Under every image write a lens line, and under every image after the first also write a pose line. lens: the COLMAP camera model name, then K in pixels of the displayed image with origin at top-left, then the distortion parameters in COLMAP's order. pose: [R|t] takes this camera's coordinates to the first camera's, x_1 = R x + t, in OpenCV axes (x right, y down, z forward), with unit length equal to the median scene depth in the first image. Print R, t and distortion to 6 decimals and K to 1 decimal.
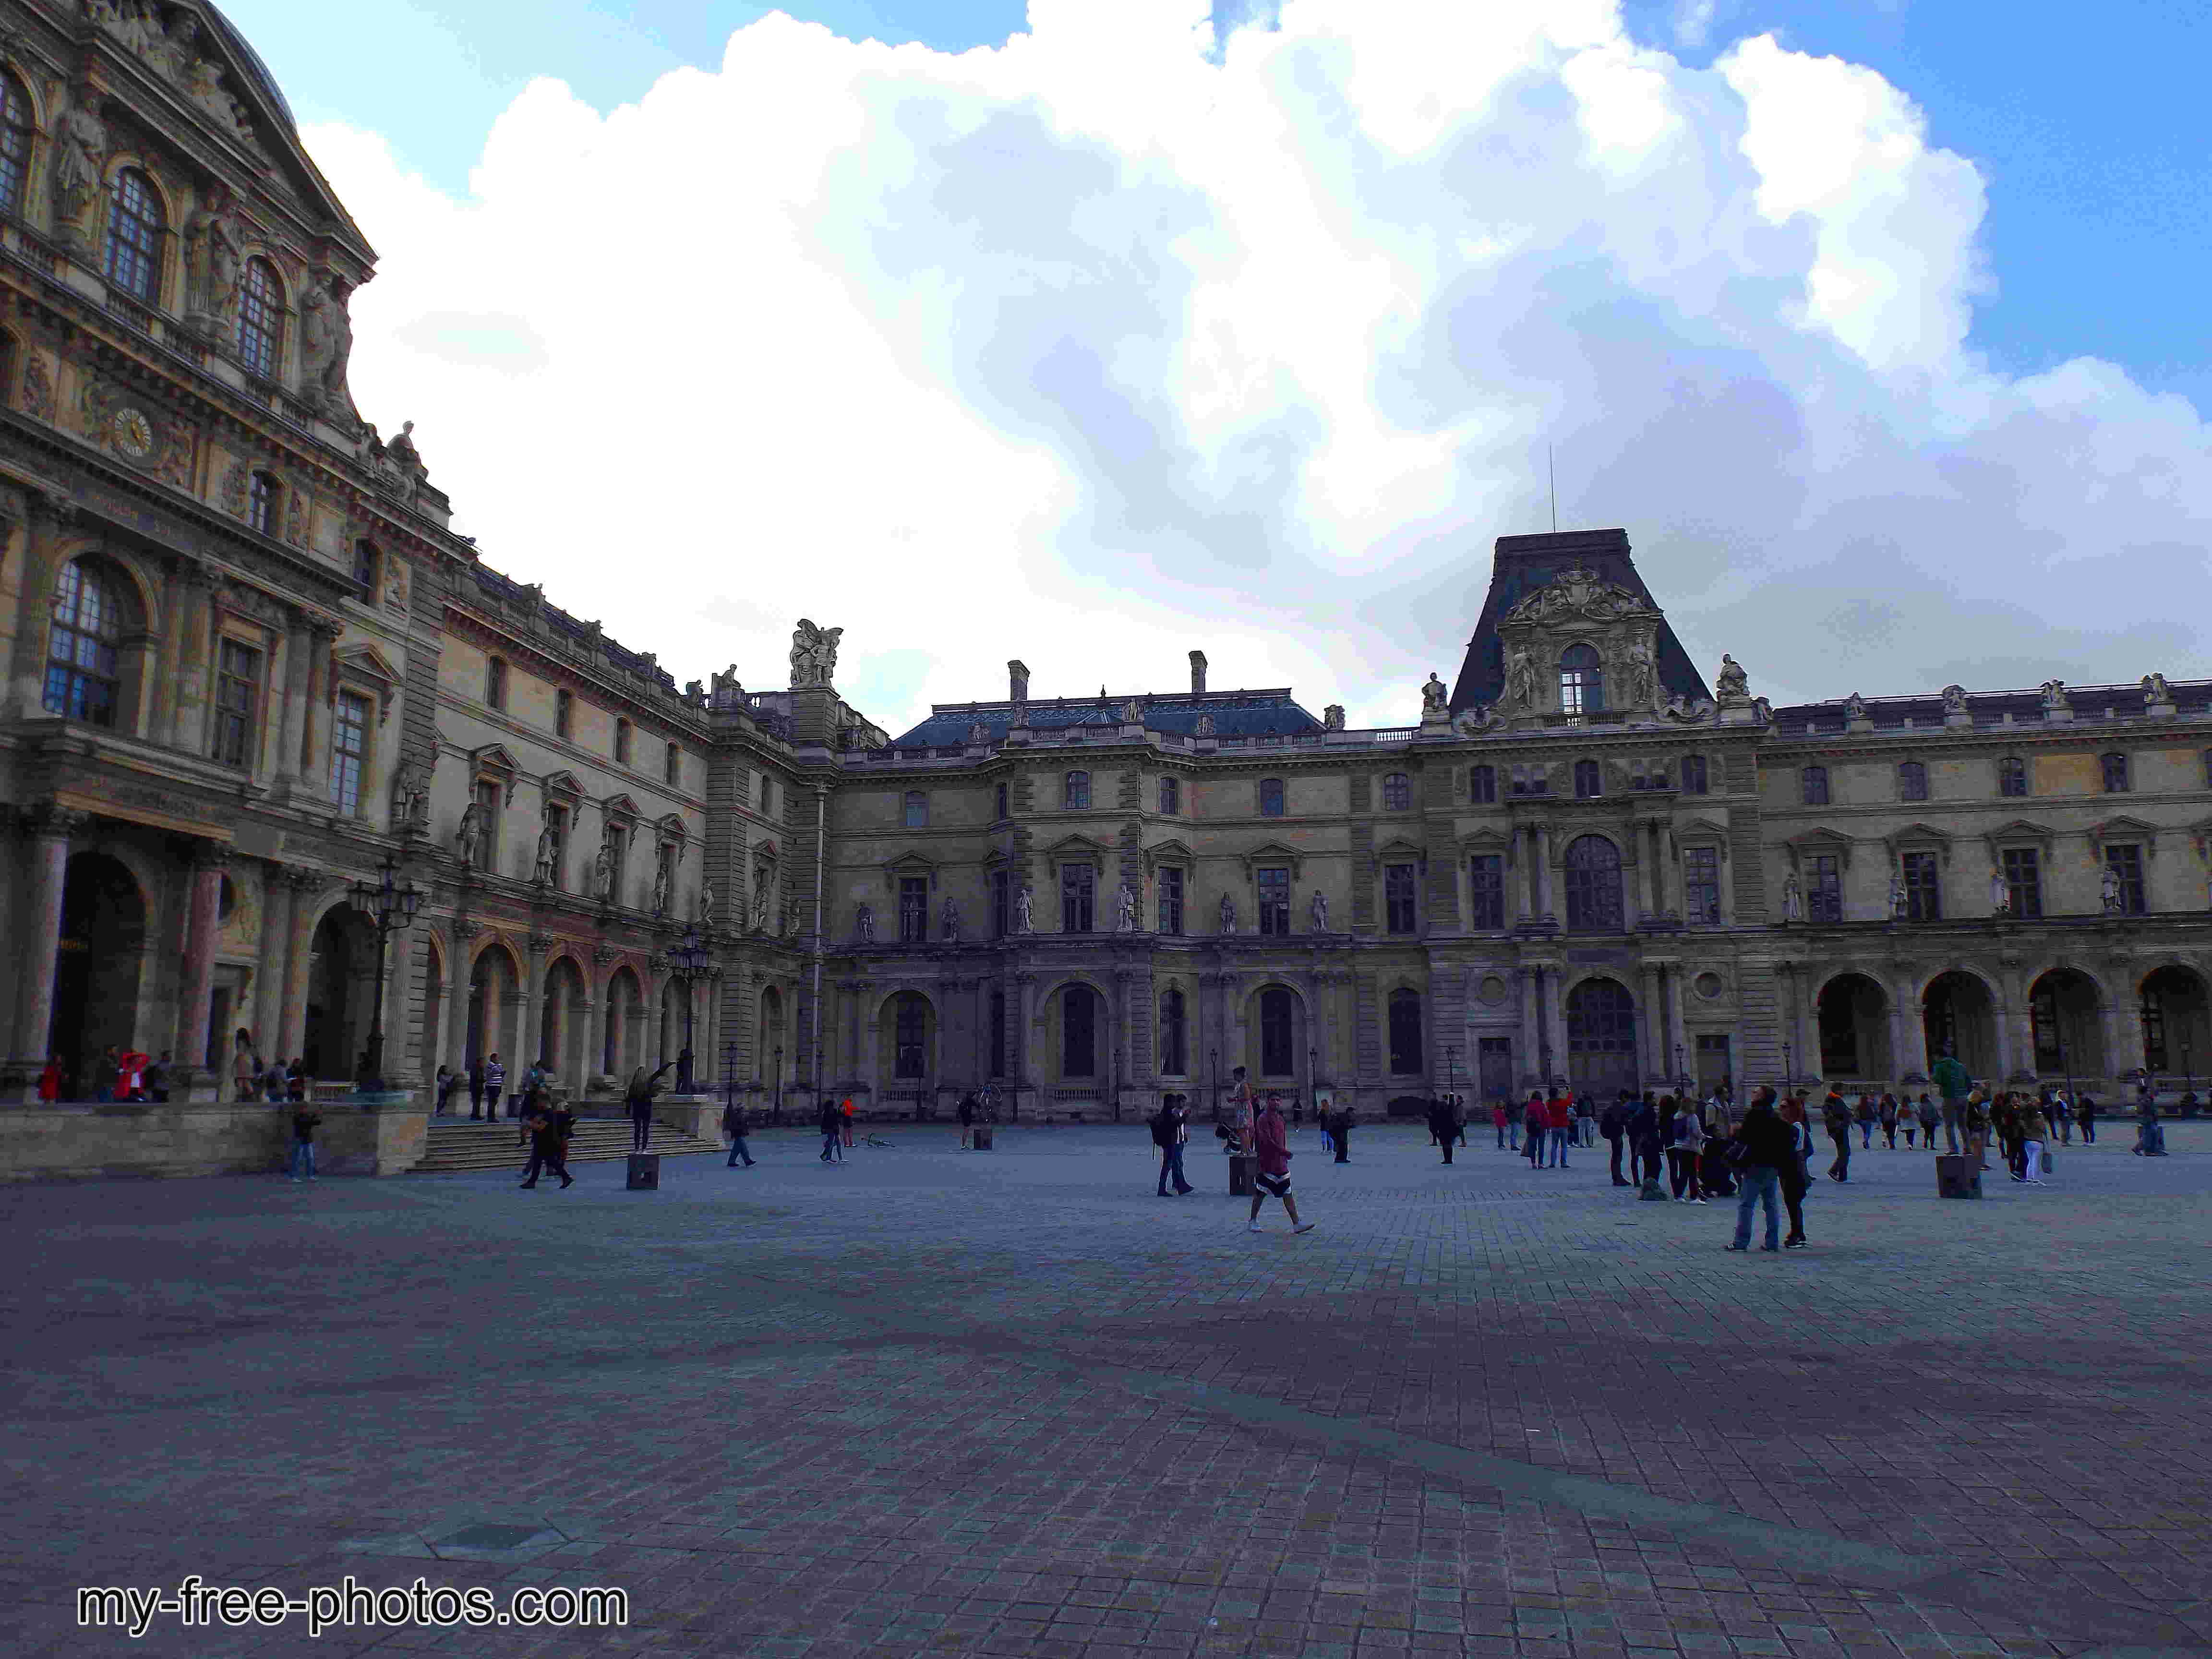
lens RADIAL K [[1558.6, 0, 1148.3], [0, 1558.6, 829.9], [0, 0, 1]] dist [-0.002722, -0.003762]
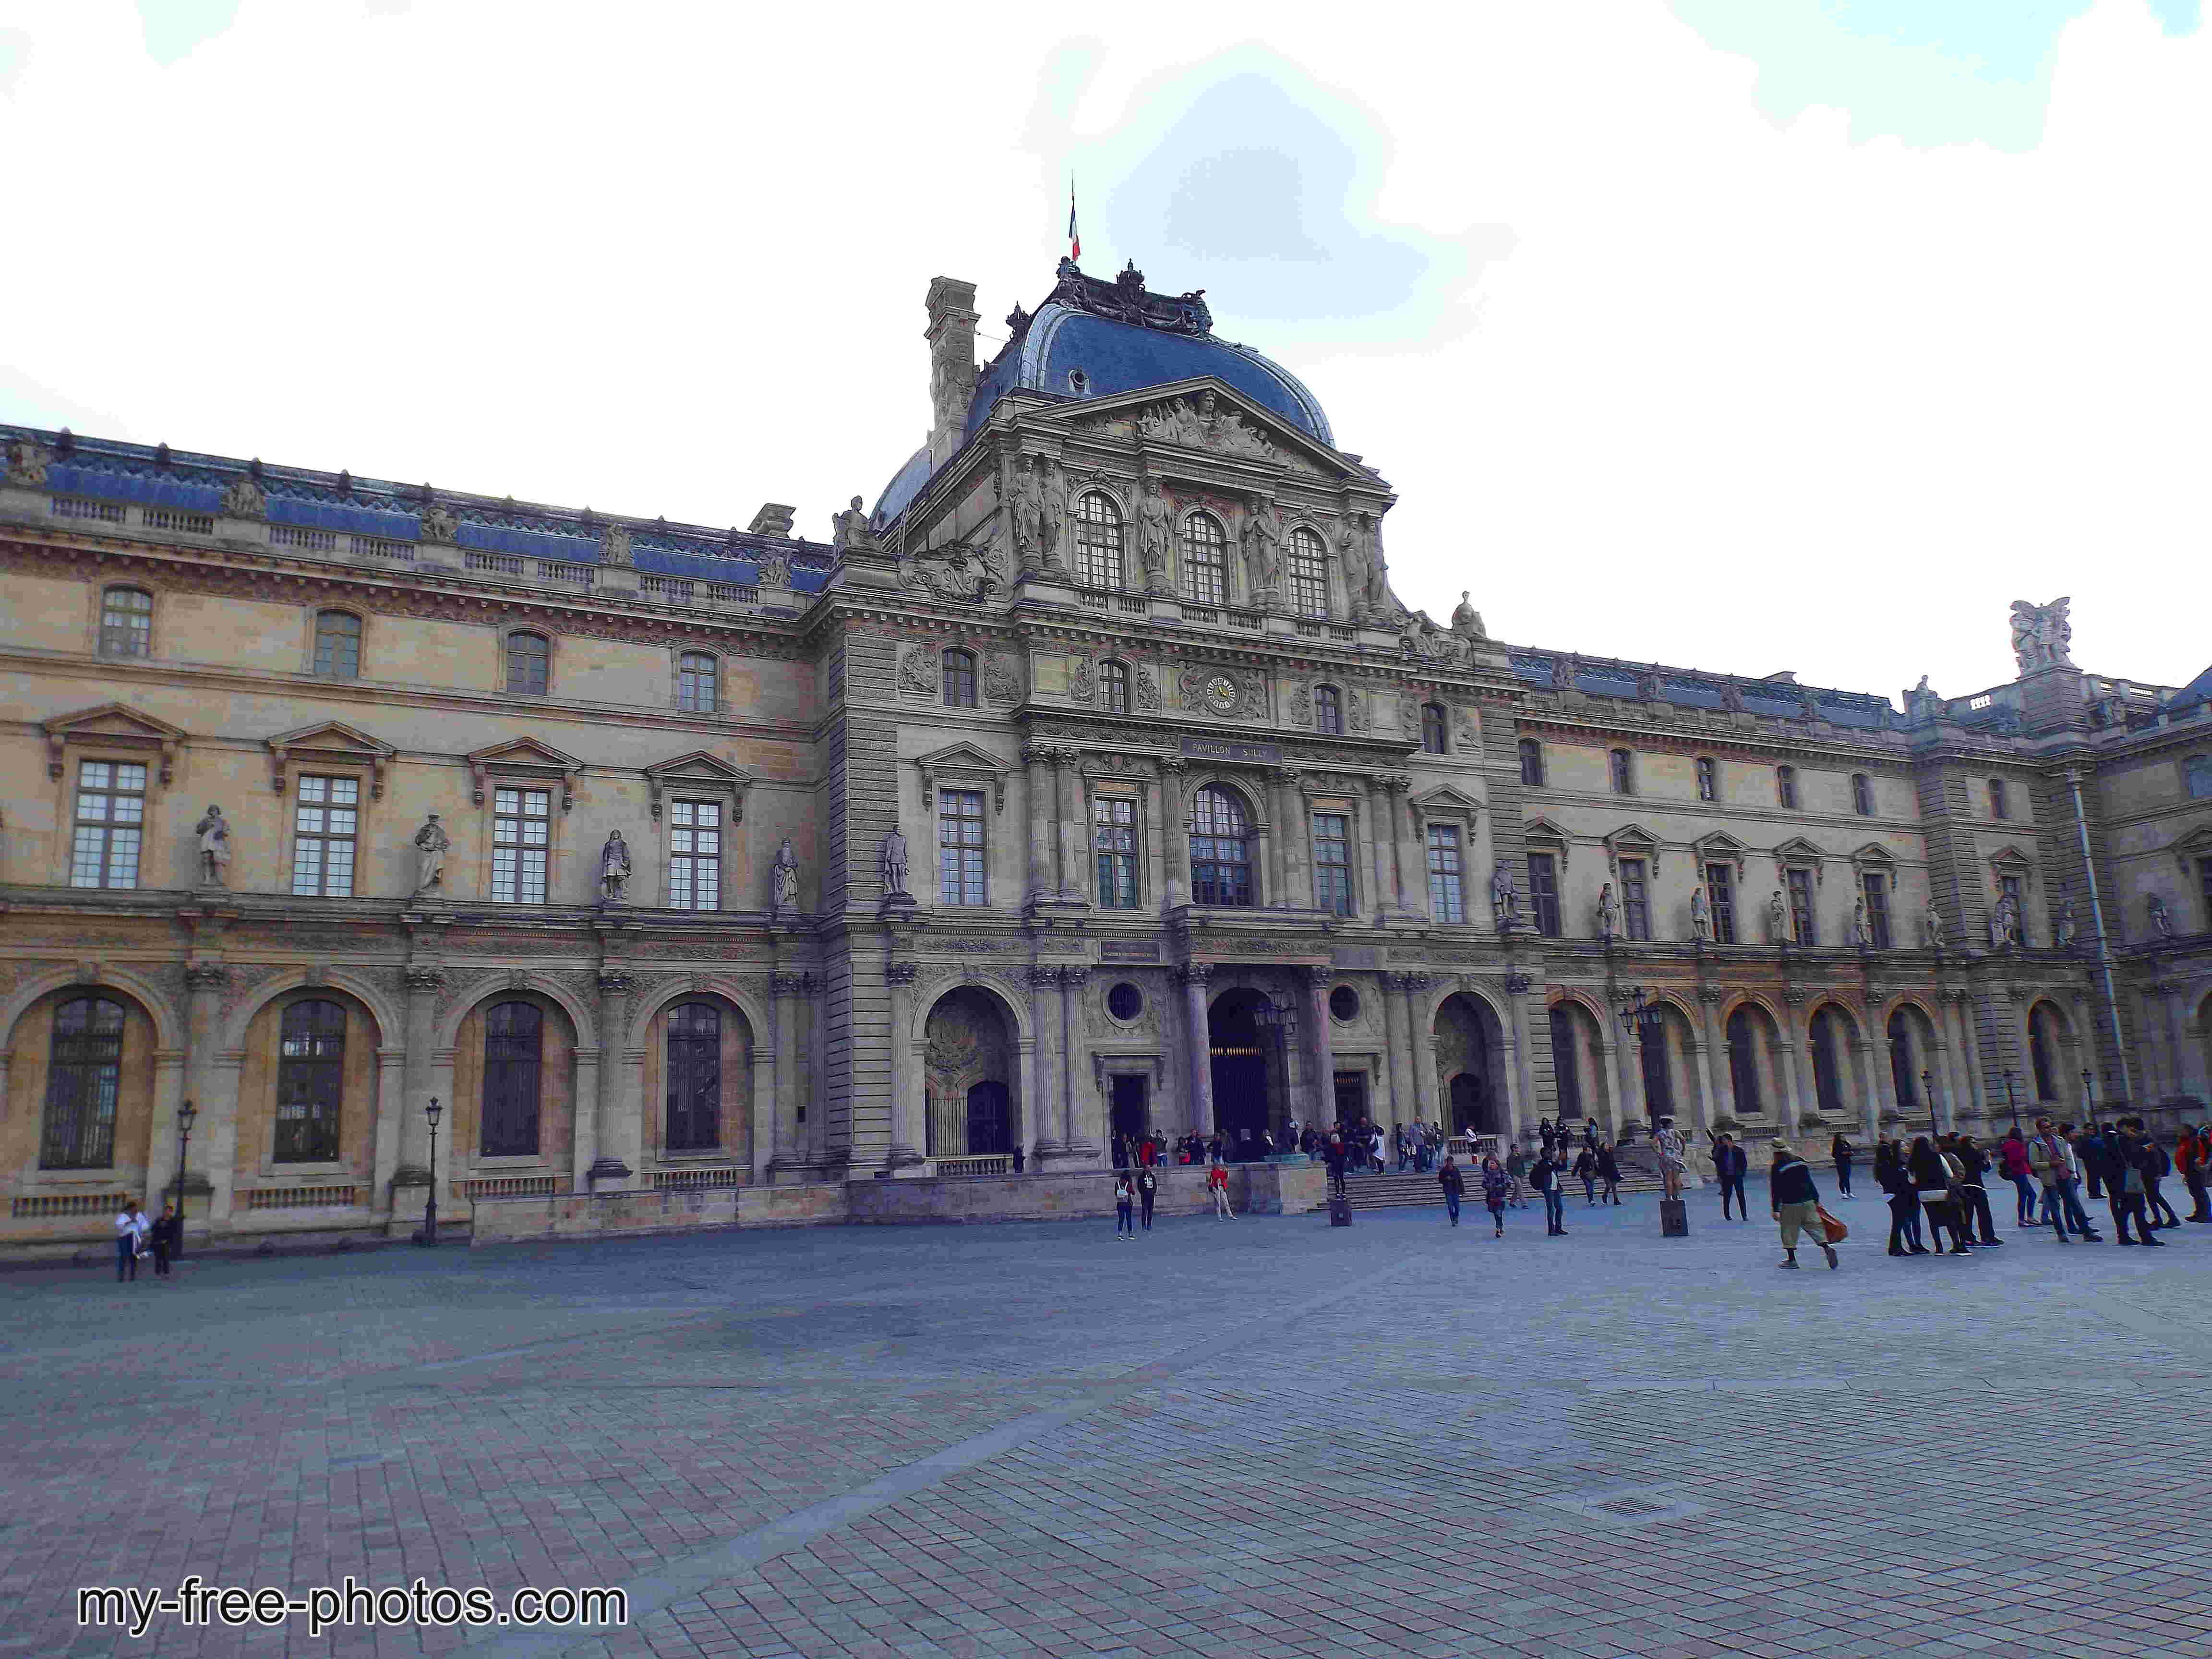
lens RADIAL K [[1558.6, 0, 1148.3], [0, 1558.6, 829.9], [0, 0, 1]] dist [-0.002722, -0.003762]
pose [[0.612974, -0.190027, -0.766911, 0.323999], [0.175917, 0.979106, -0.101999, 0.002896], [0.770270, -0.072390, 0.633596, 0.021904]]
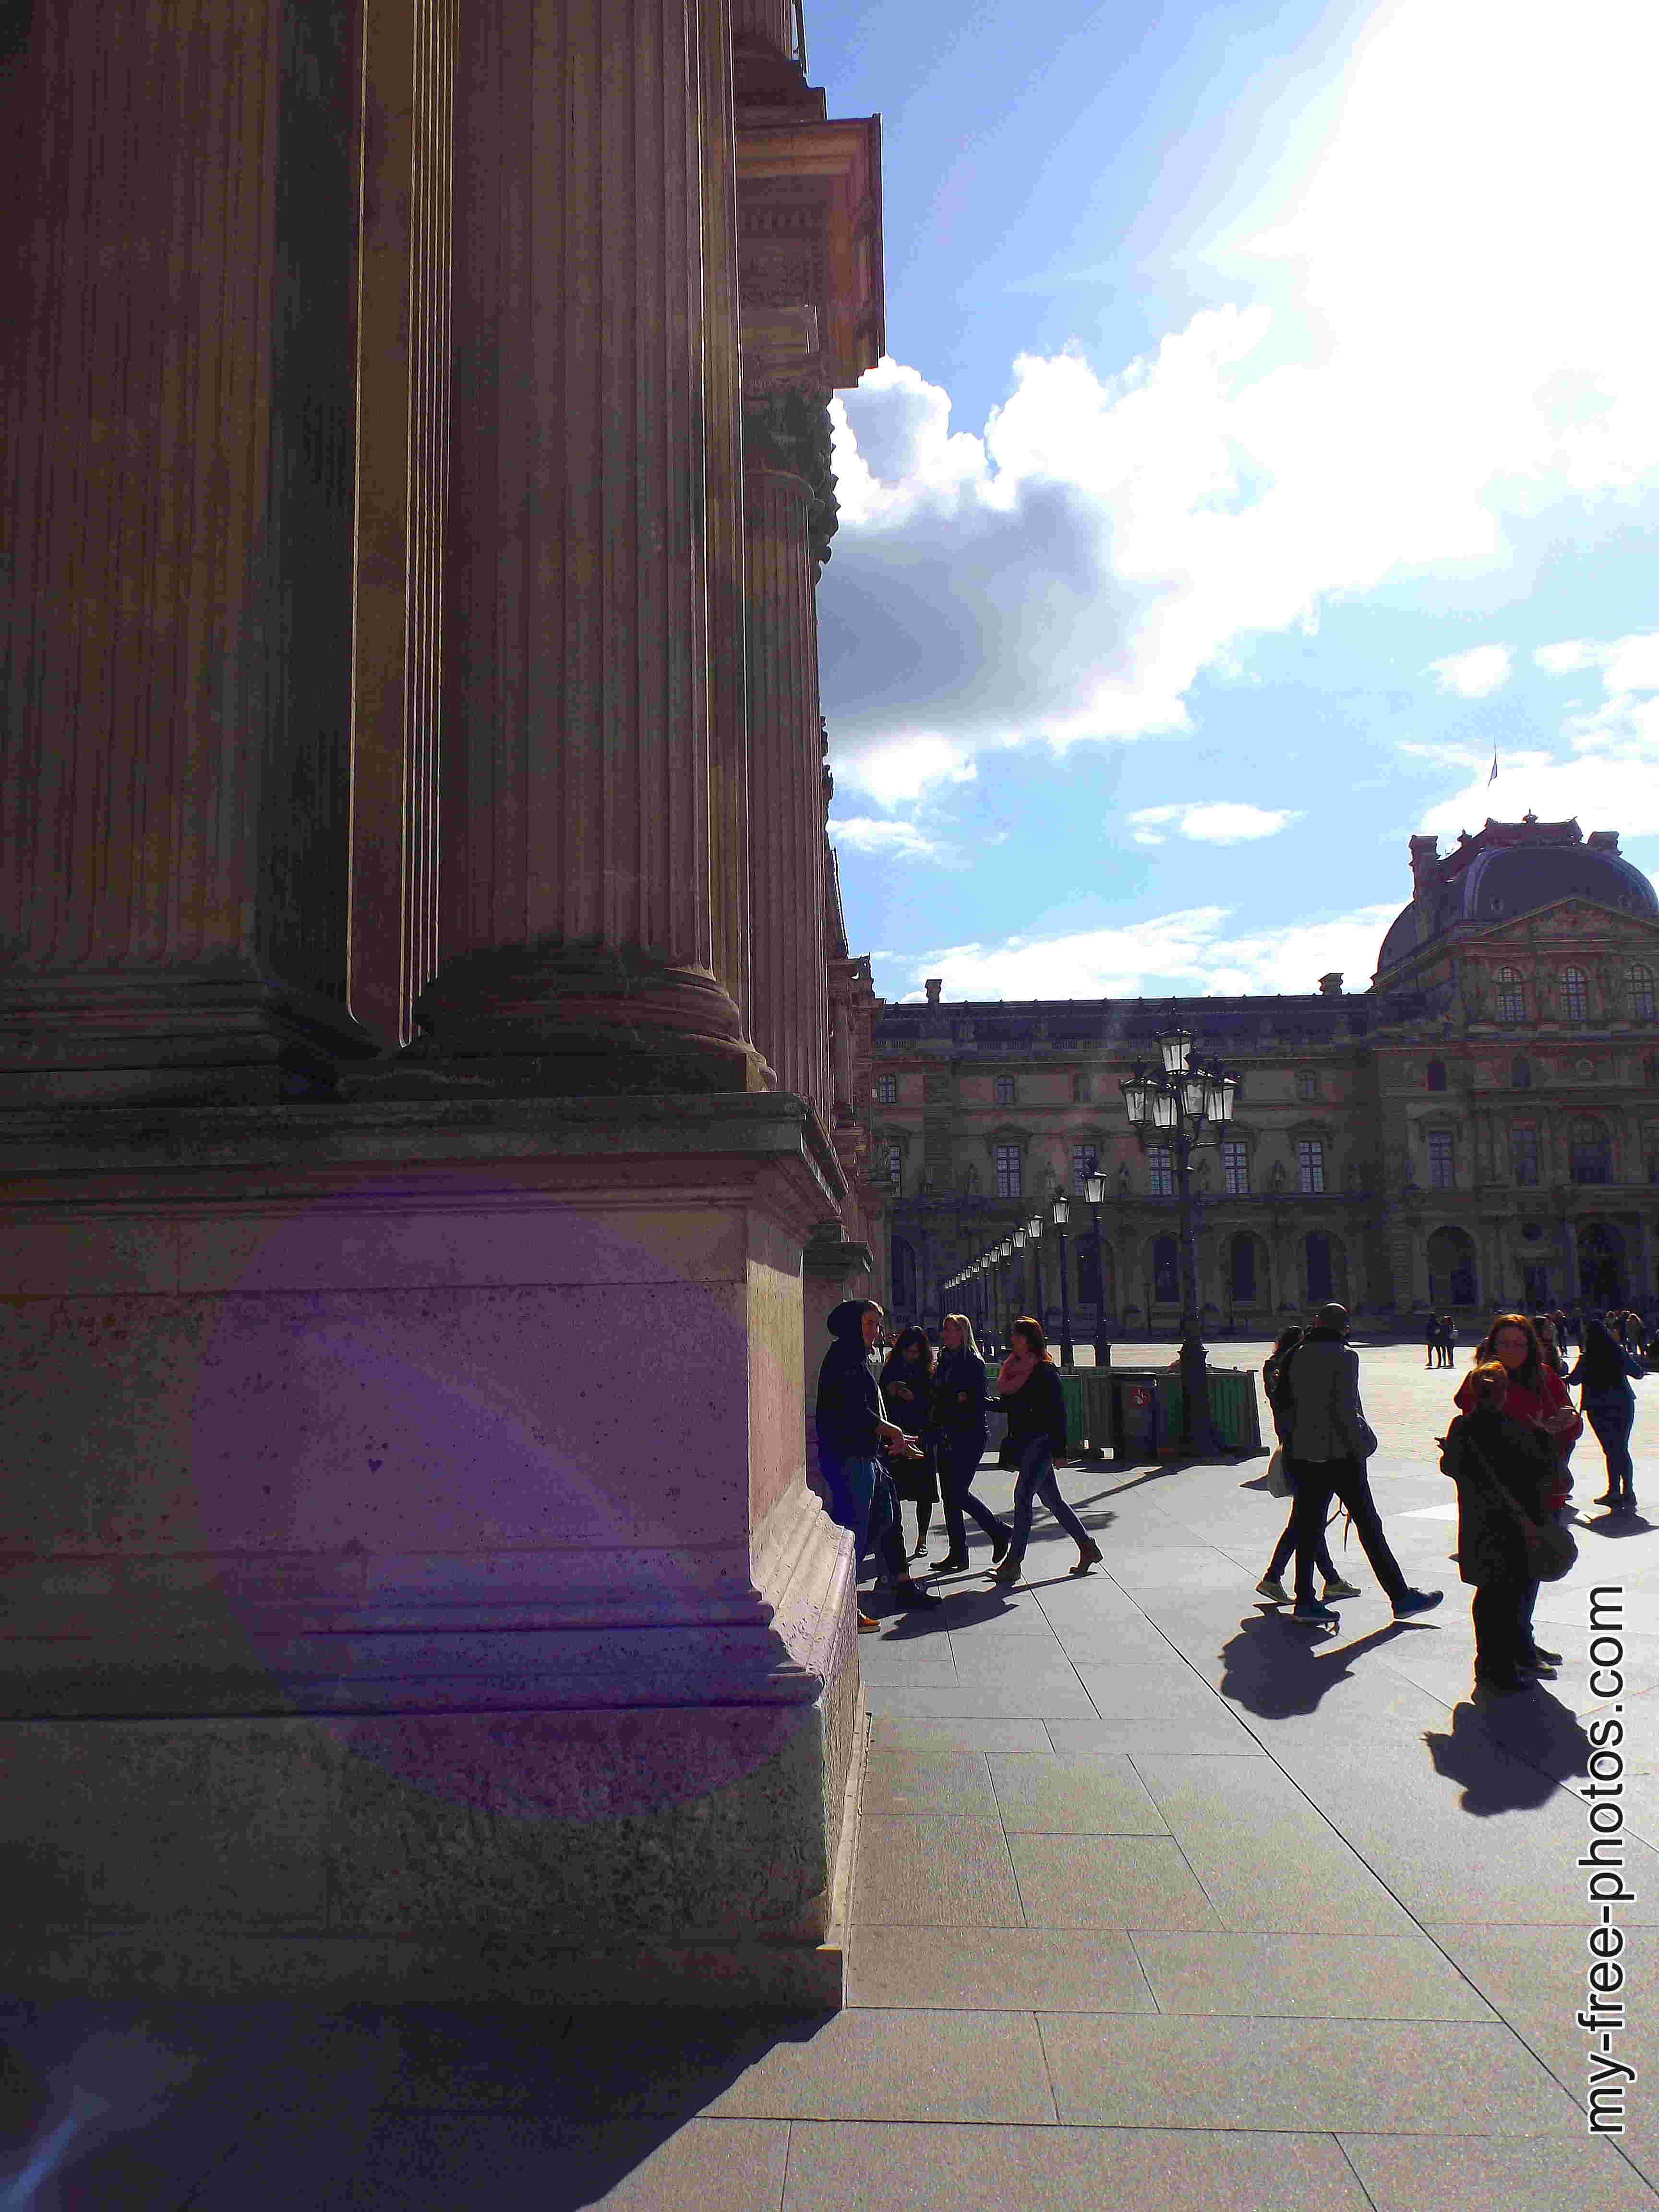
lens RADIAL K [[1551.3, 0, 826.4], [0, 1551.3, 1106.1], [0, 0, 1]] dist [0.020452, -0.041952]
pose [[0.142644, -0.131994, -0.980933, 1.535019], [0.180673, 0.977889, -0.105311, -0.120454], [0.973144, -0.162206, 0.163338, -0.632142]]
